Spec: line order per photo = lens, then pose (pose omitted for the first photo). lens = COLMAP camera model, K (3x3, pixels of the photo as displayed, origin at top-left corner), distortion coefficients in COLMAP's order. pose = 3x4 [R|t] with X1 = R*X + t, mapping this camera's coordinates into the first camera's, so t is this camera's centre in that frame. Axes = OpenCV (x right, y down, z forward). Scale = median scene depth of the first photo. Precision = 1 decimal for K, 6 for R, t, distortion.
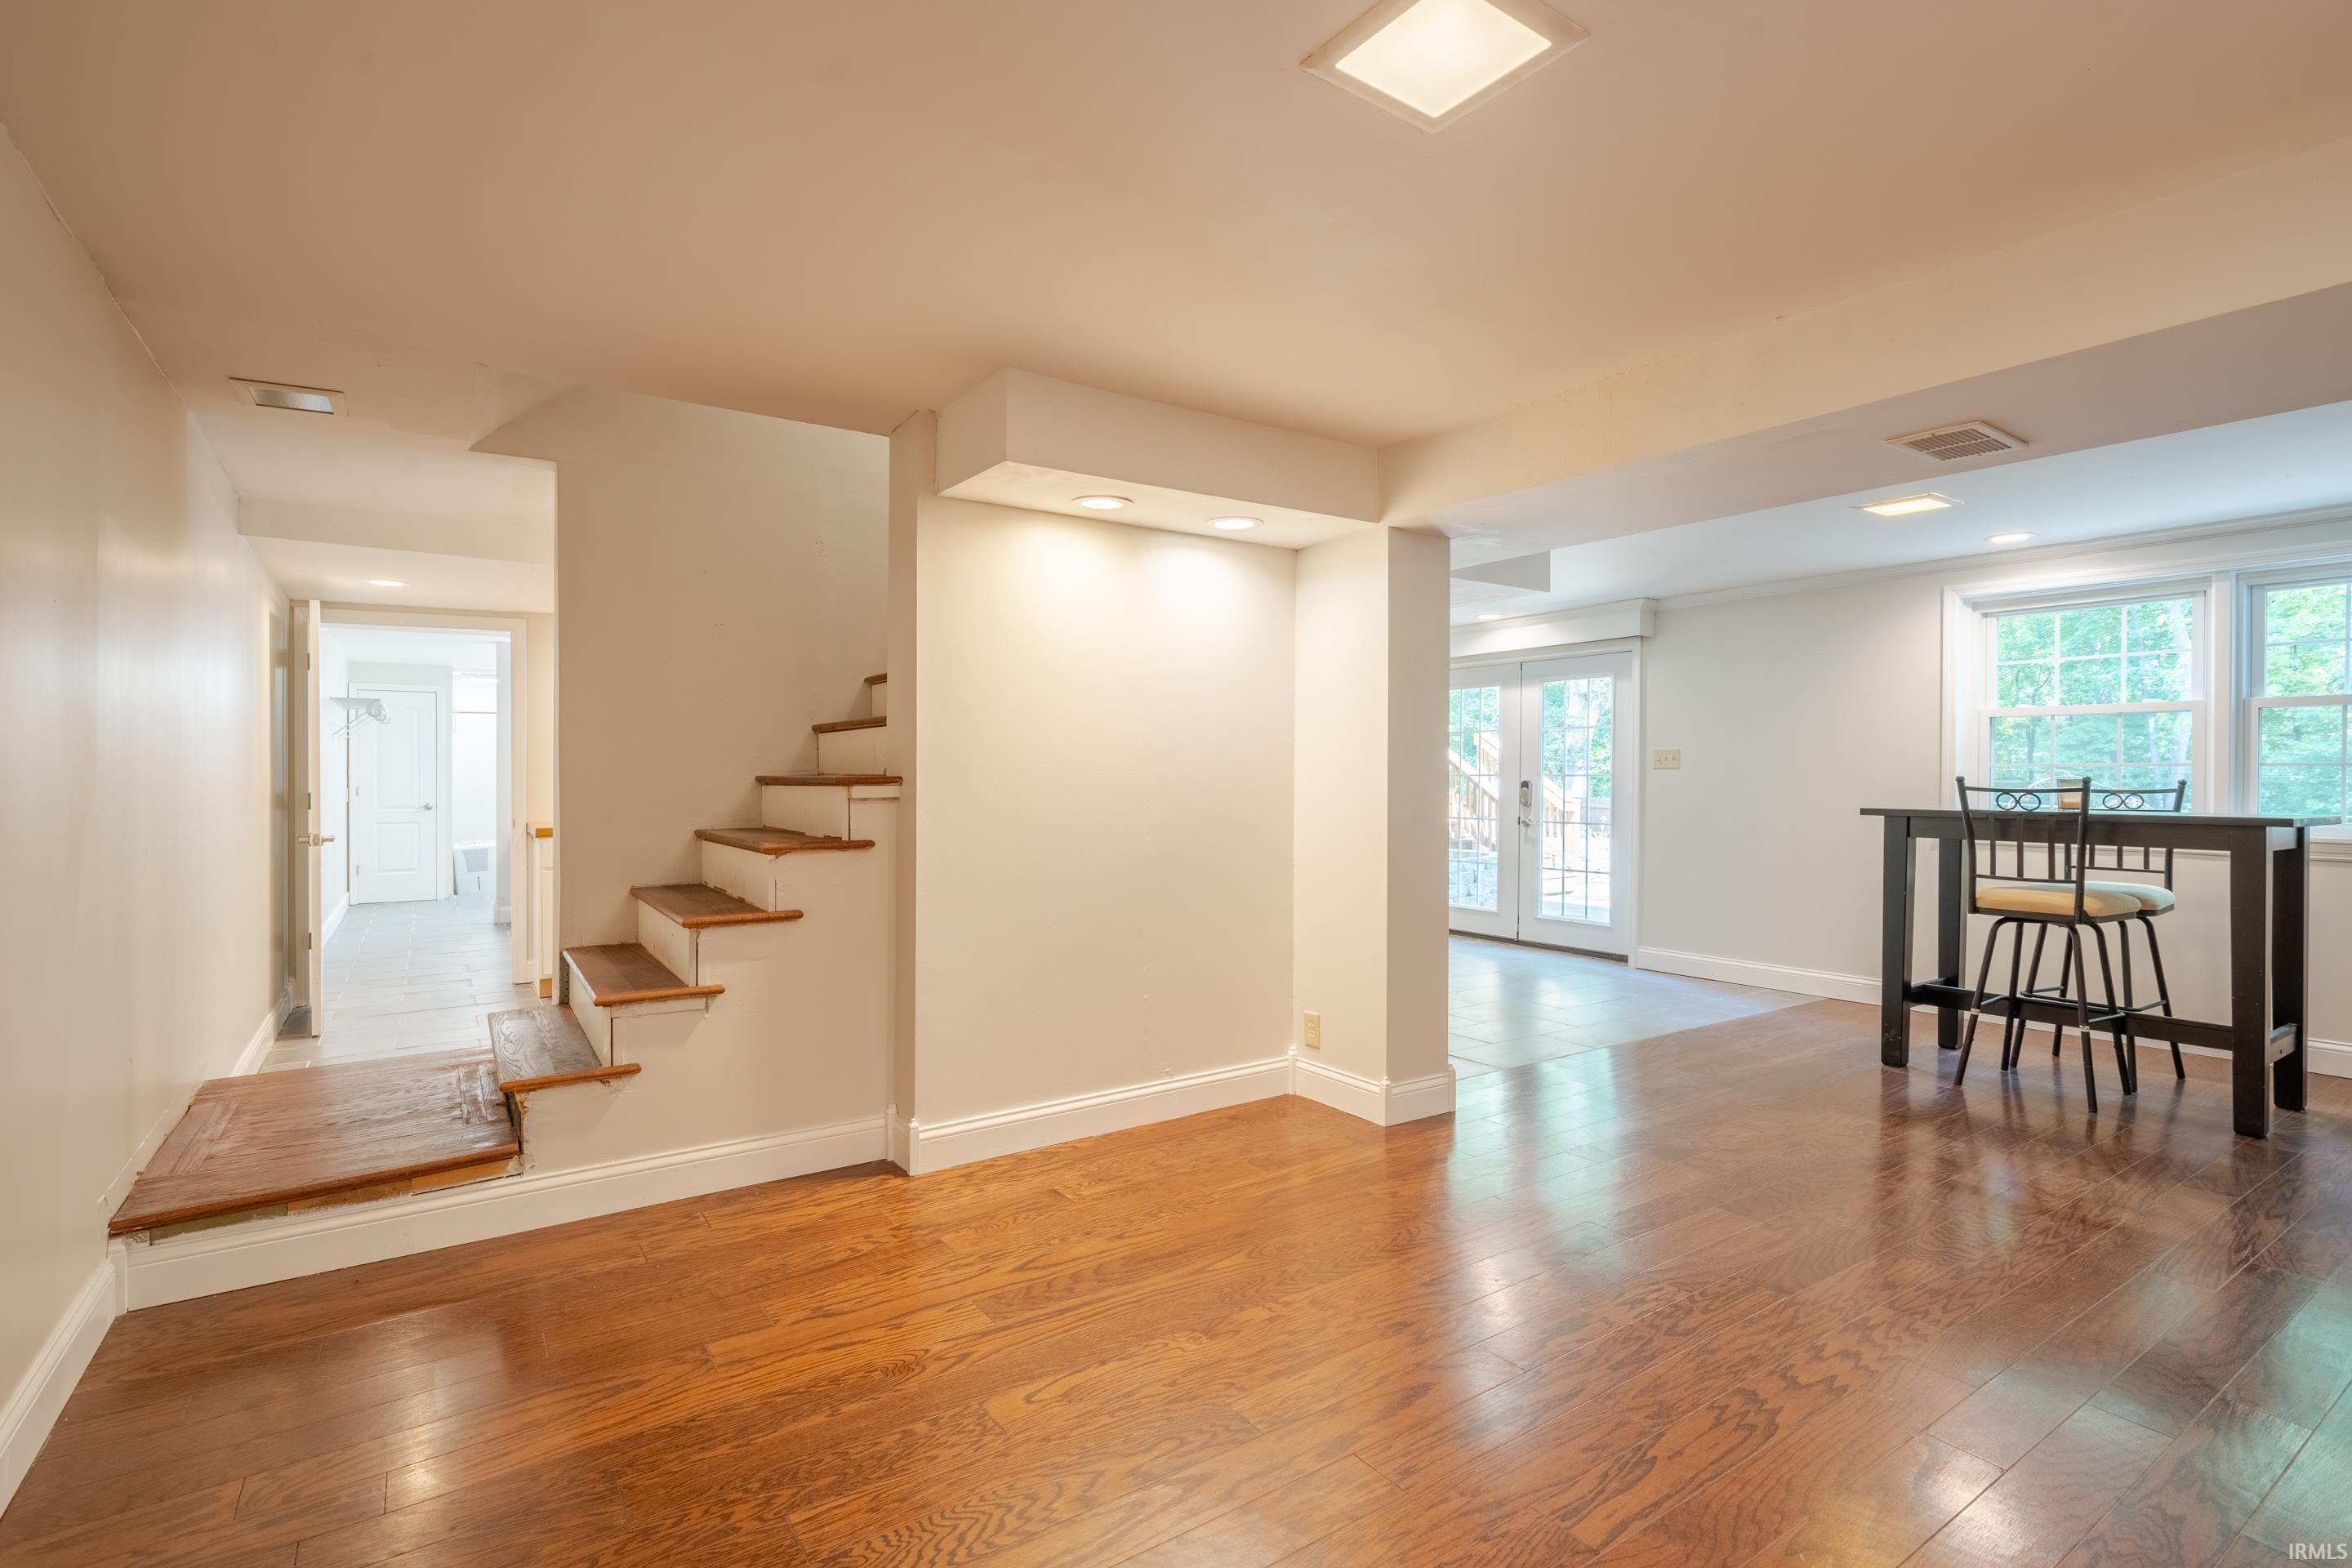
lens RADIAL K [[1076.7, 0, 1183.4], [0, 1076.7, 786.0], [0, 0, 1]] dist [-0.001393, 0.000254]
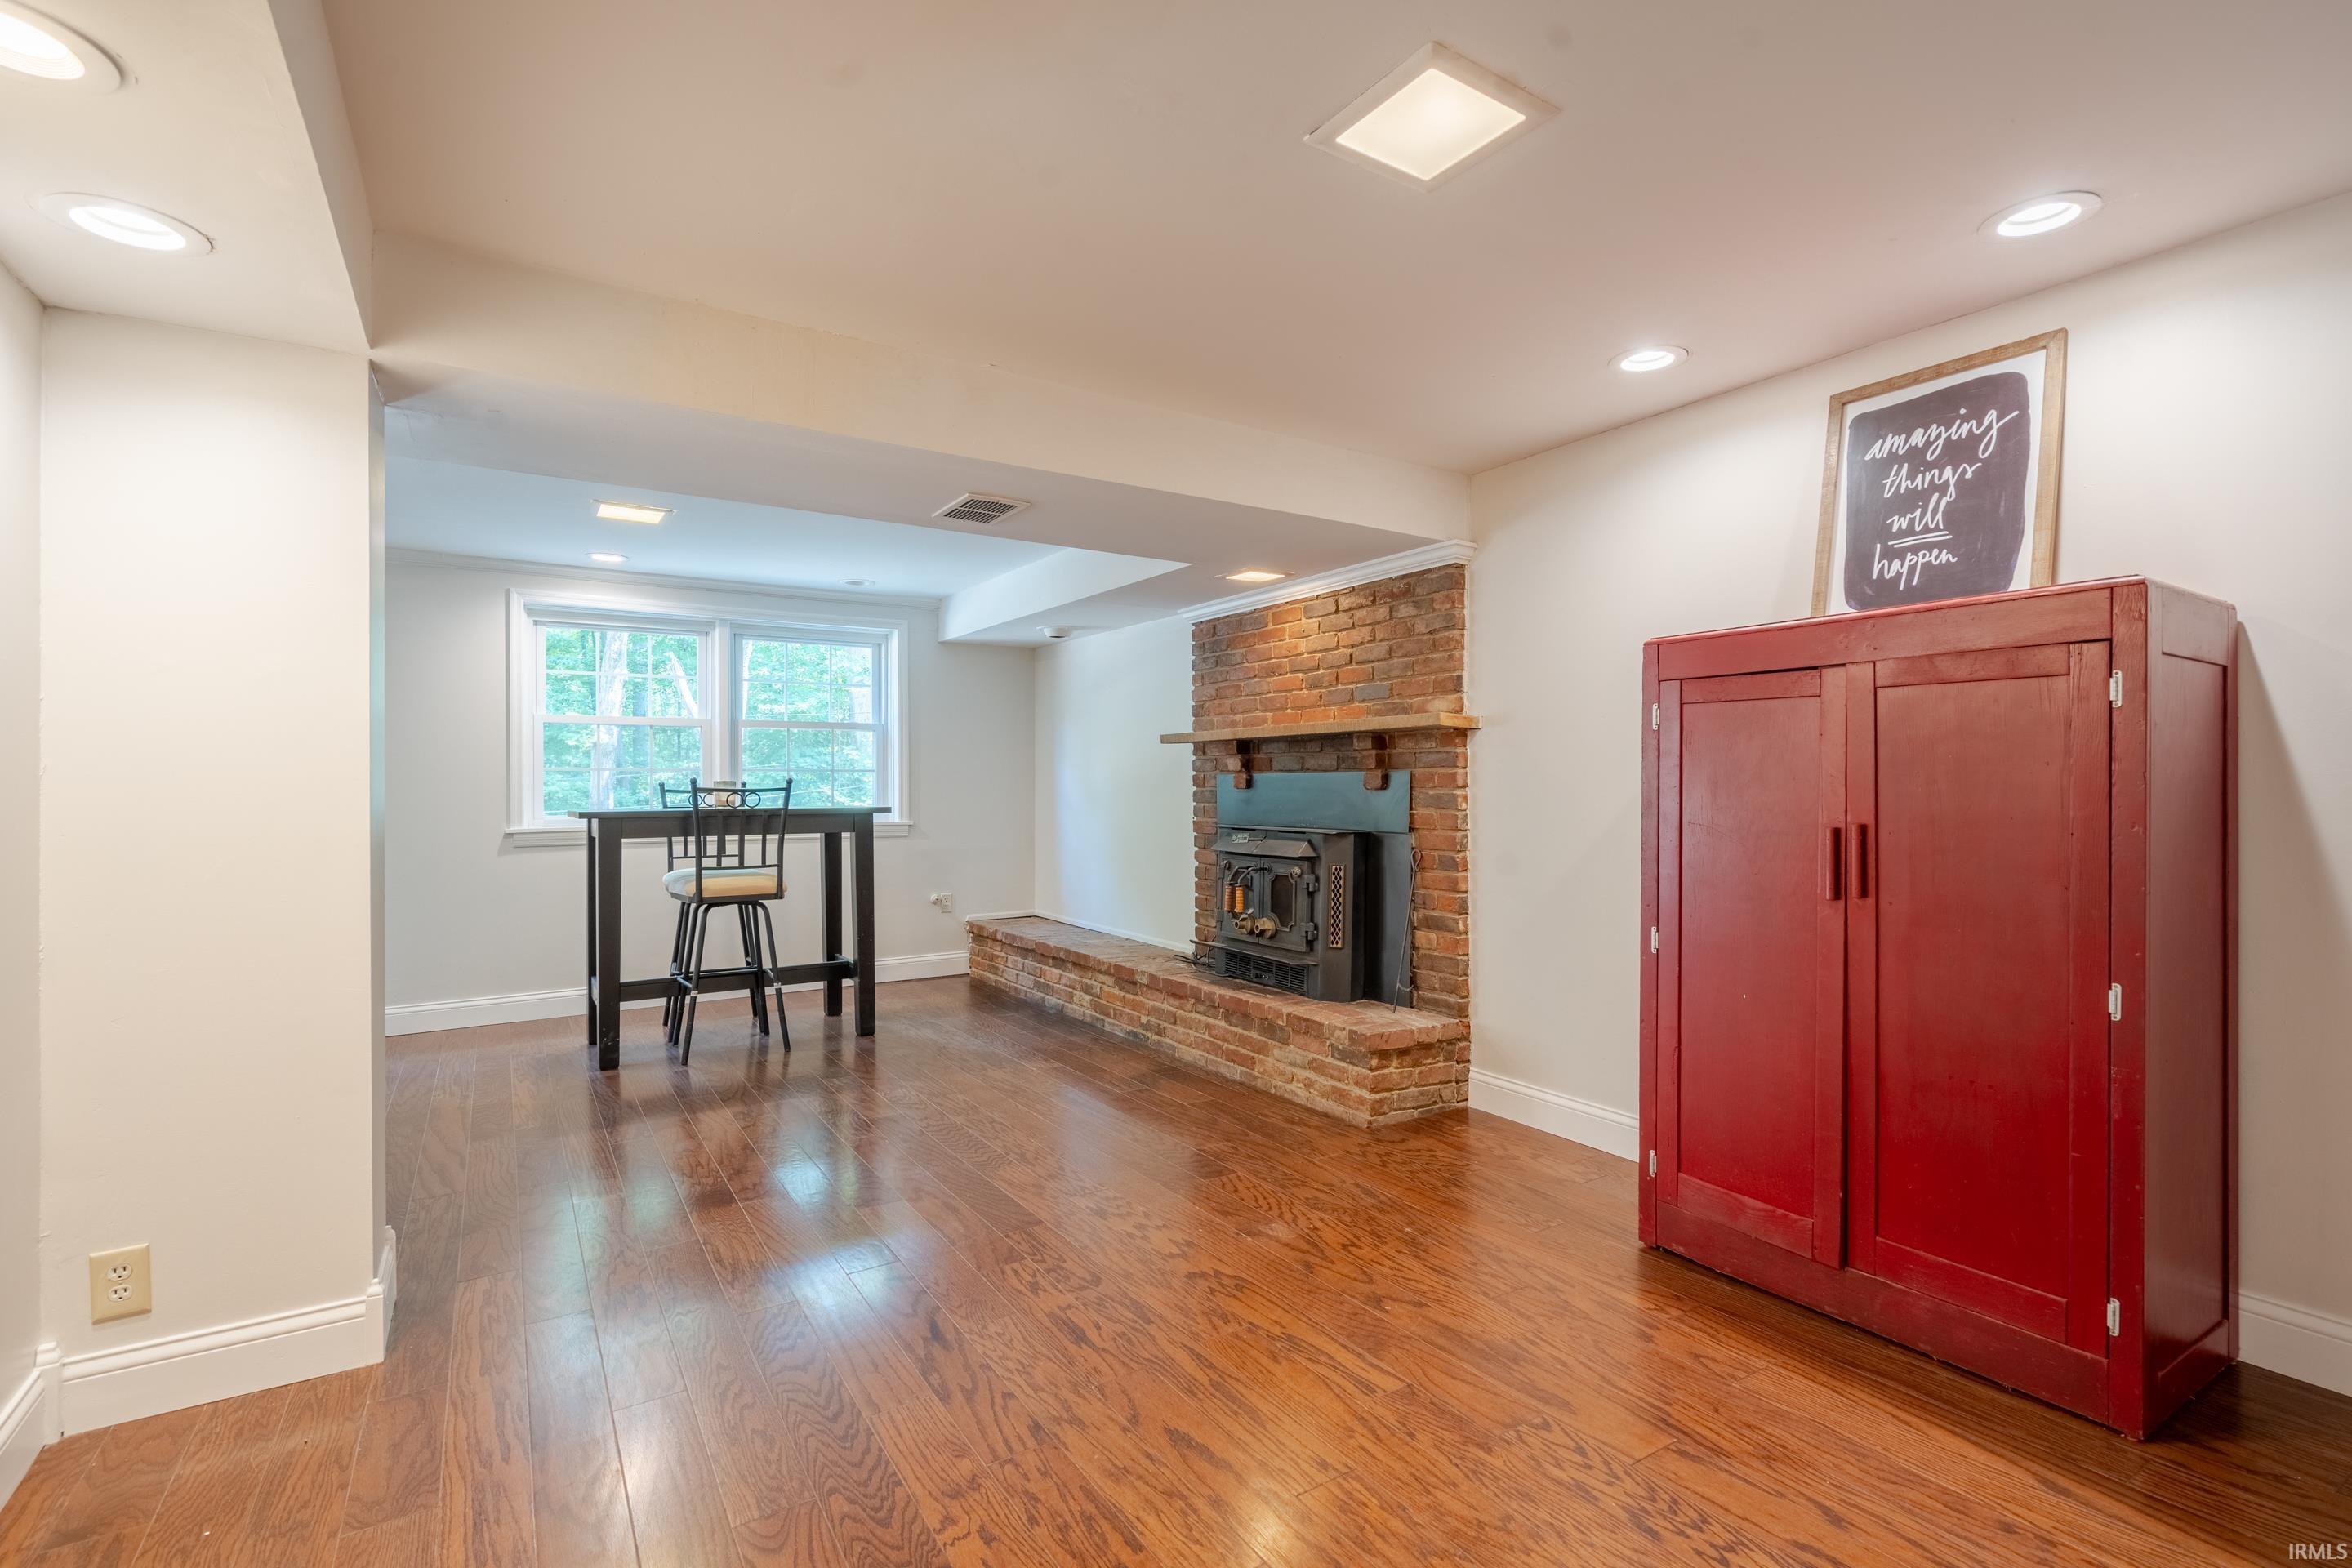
lens RADIAL K [[1076.7, 0, 1183.4], [0, 1076.7, 786.0], [0, 0, 1]] dist [-0.001393, 0.000254]
pose [[0.047593, -0.006857, 0.998843, -0.340780], [0.013999, 0.999883, 0.006197, -0.001136], [-0.998769, 0.013688, 0.047683, 0.460053]]
